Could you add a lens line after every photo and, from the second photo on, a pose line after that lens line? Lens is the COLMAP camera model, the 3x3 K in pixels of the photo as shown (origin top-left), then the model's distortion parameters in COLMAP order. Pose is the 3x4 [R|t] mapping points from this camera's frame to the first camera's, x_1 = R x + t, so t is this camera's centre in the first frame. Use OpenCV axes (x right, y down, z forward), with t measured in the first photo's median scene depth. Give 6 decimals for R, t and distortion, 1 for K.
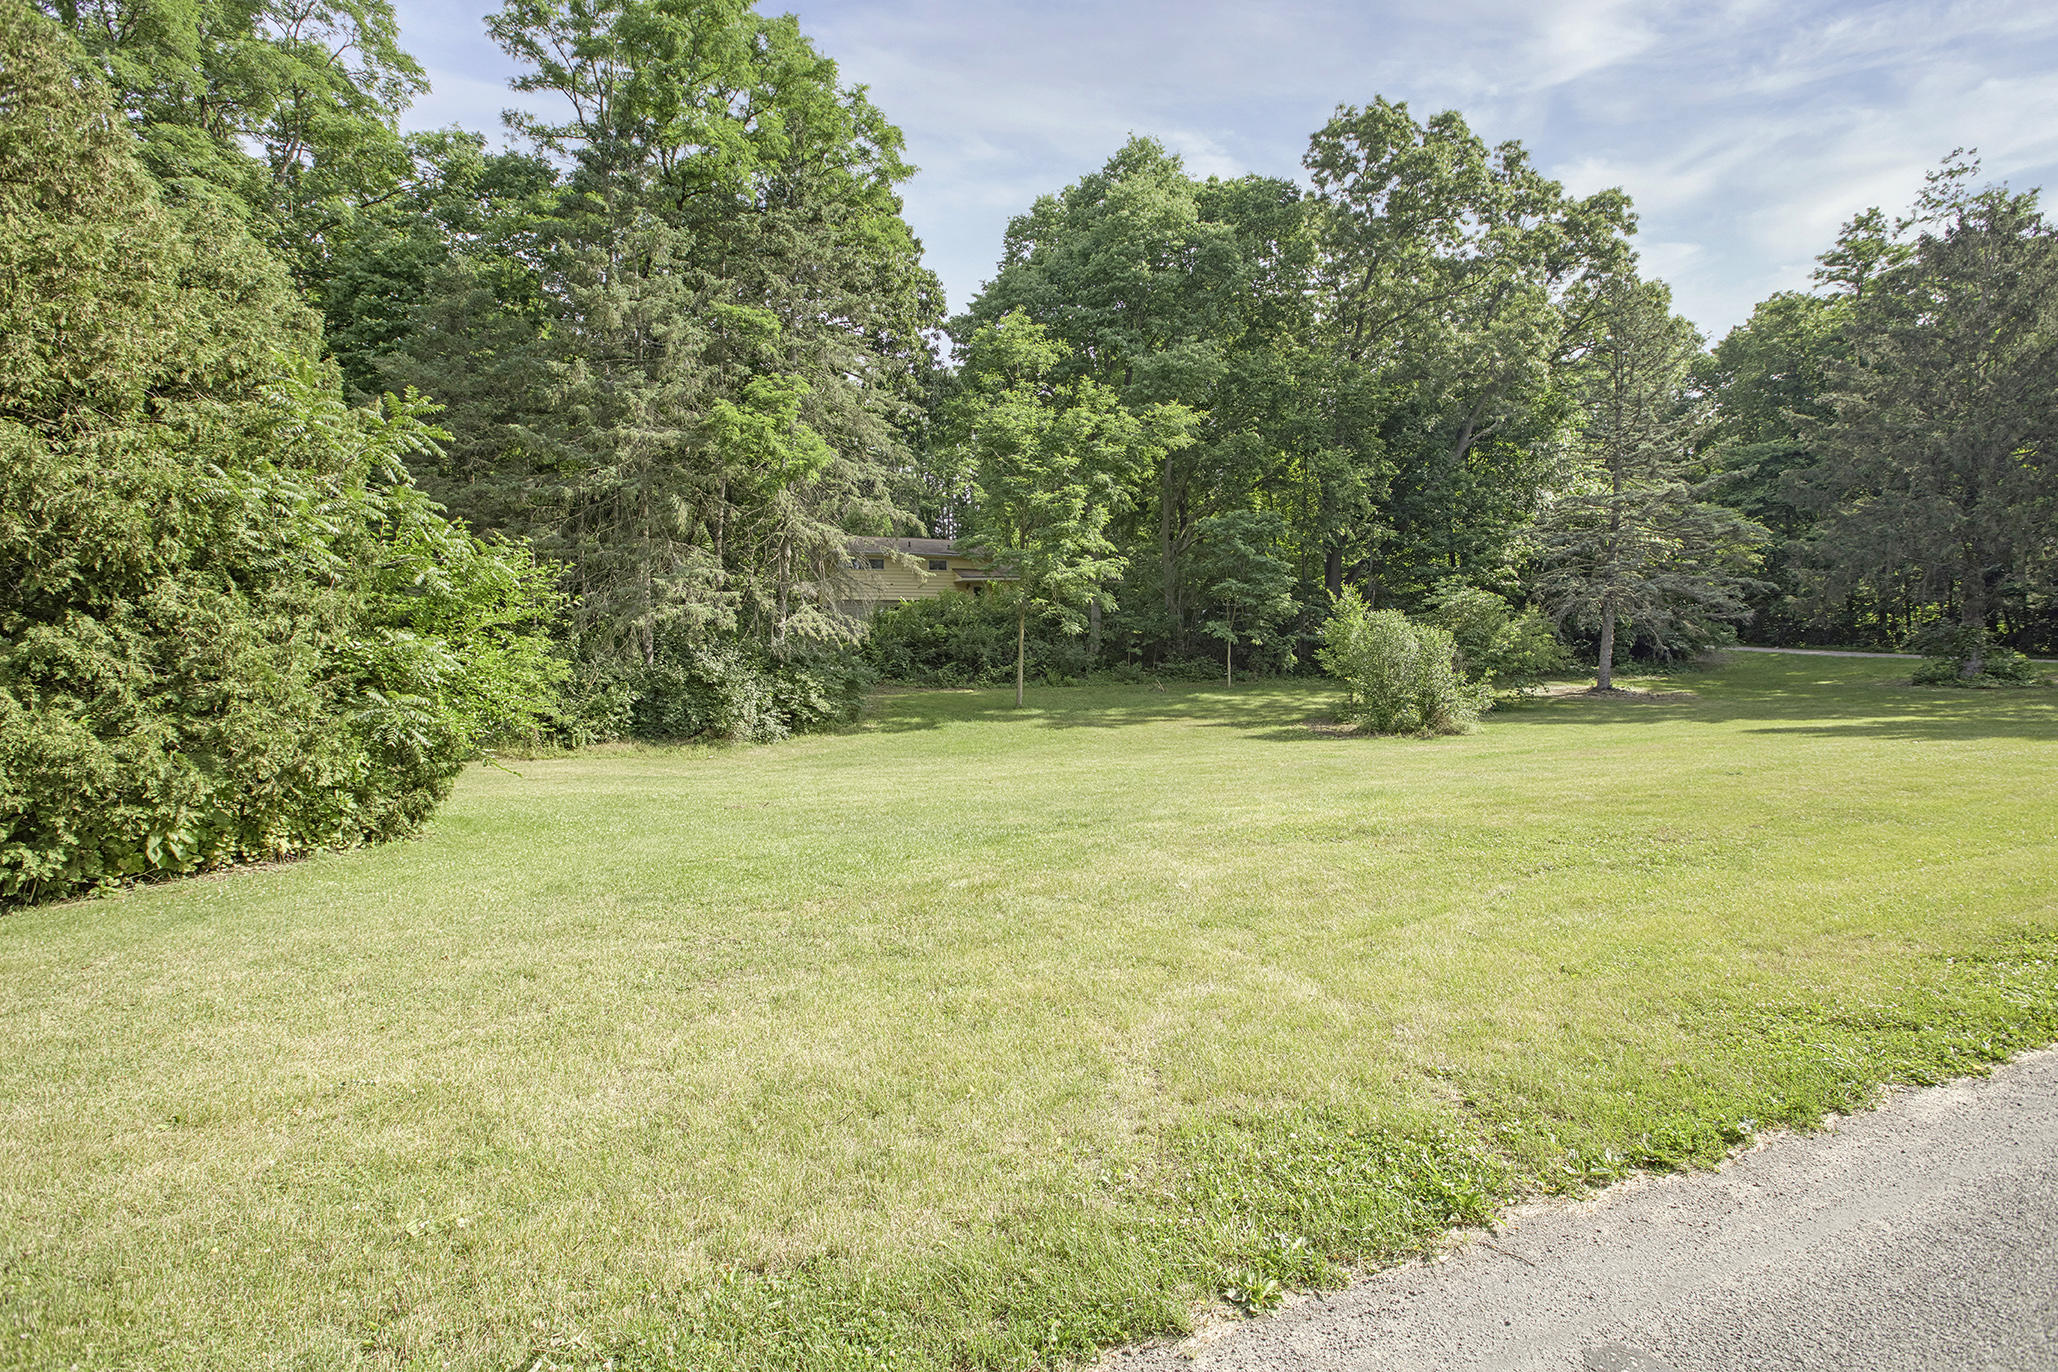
lens RADIAL K [[955.4, 0, 1033.1], [0, 955.4, 684.1], [0, 0, 1]] dist [0.002676, -0.000548]
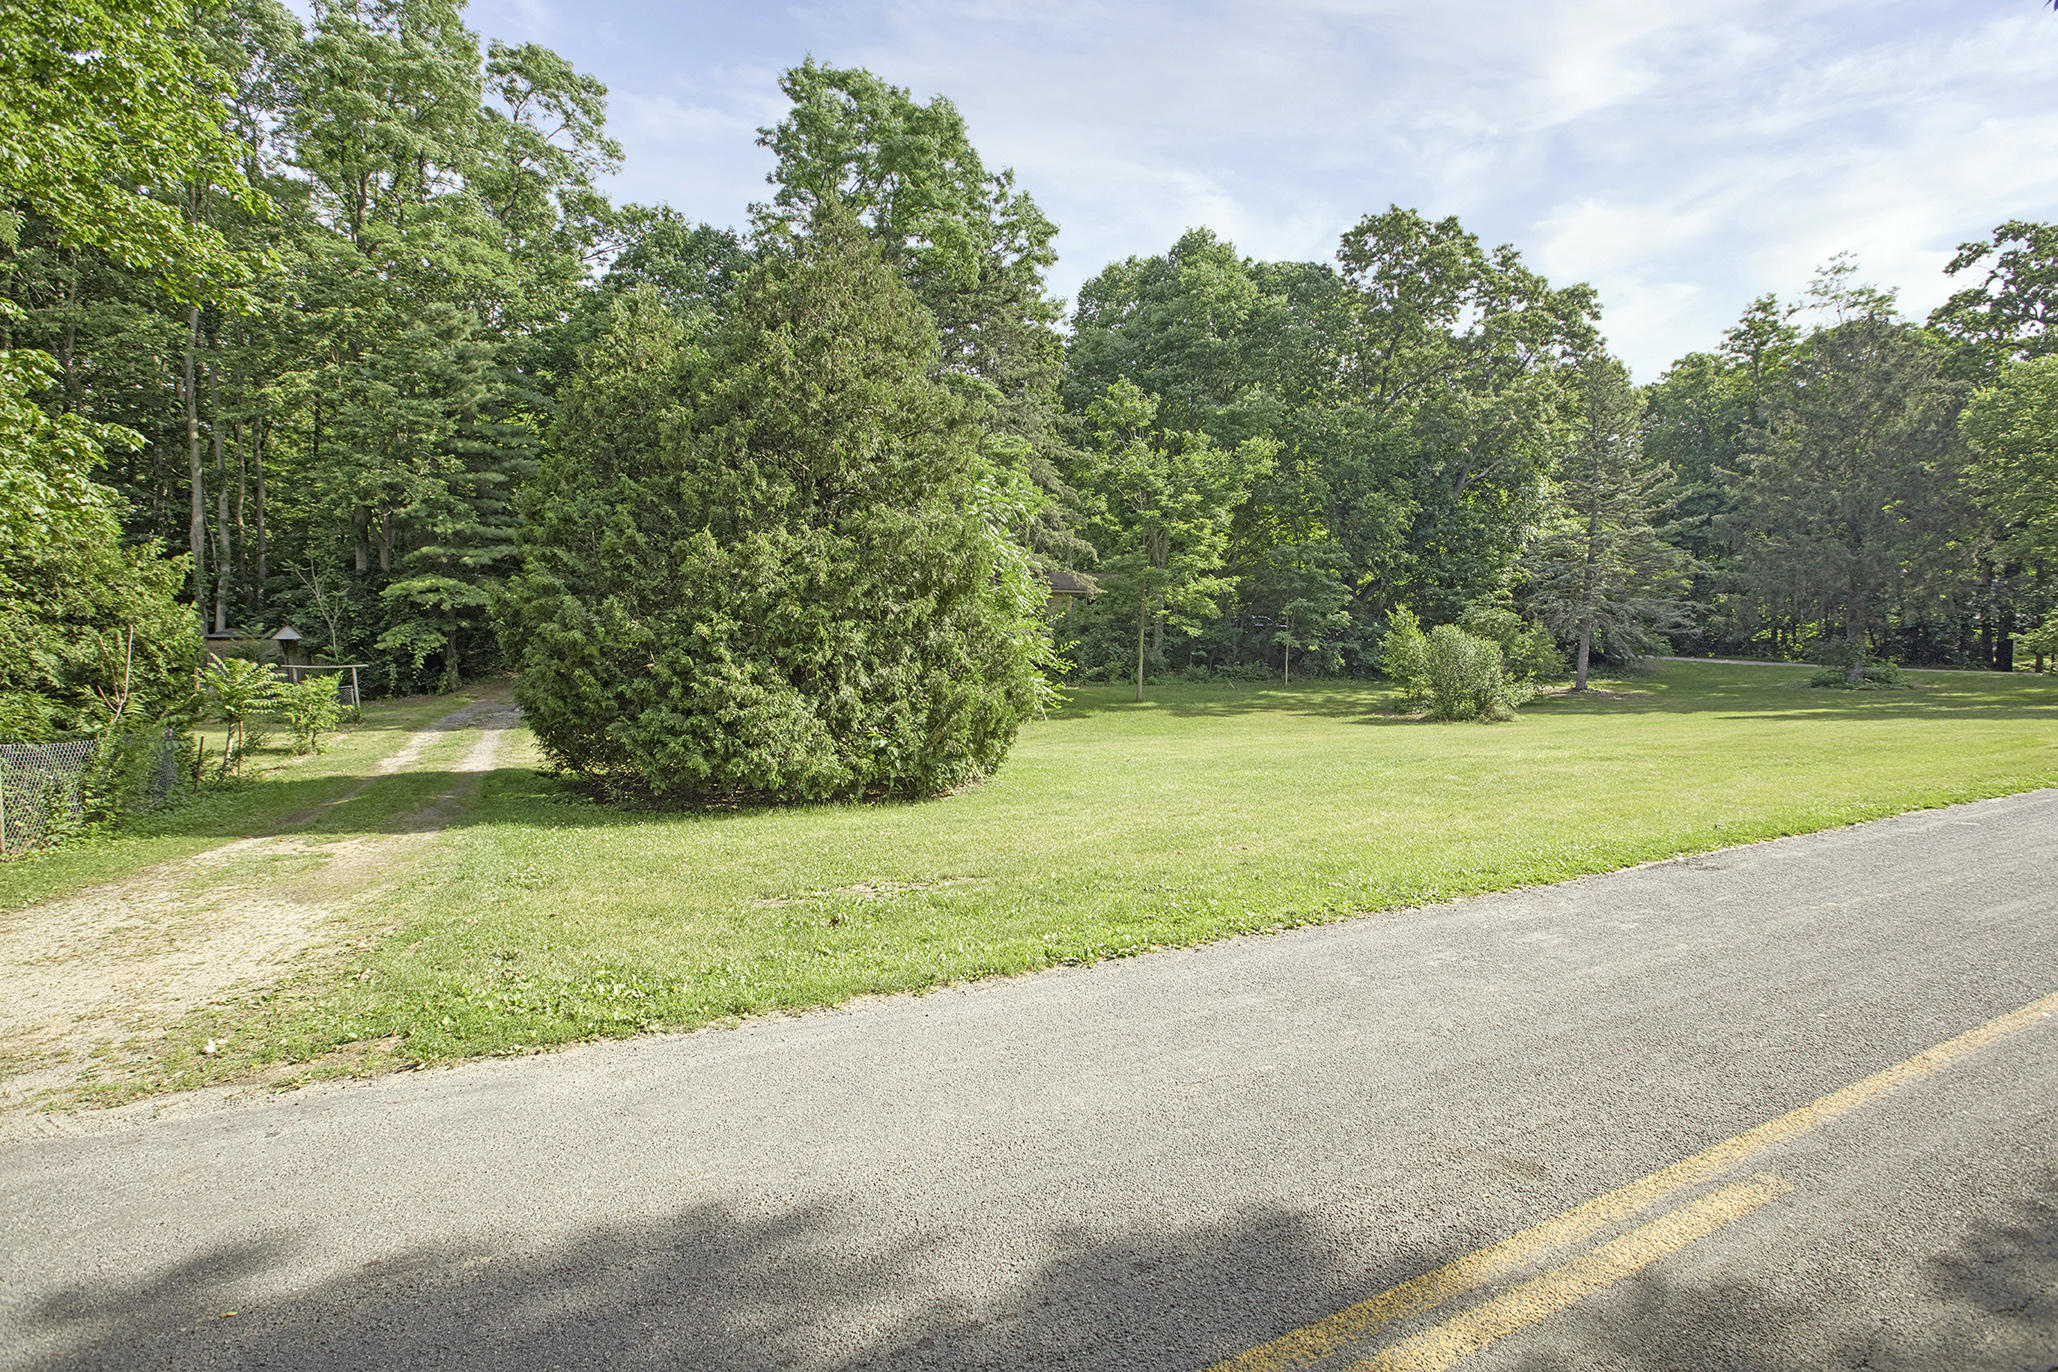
lens RADIAL K [[955.4, 0, 1024.5], [0, 955.4, 684.9], [0, 0, 1]] dist [0.002676, -0.000548]
pose [[0.996139, 0.005676, 0.087610, -0.228220], [-0.005237, 0.999973, -0.005239, 0.009695], [-0.087637, 0.004760, 0.996141, -0.169929]]
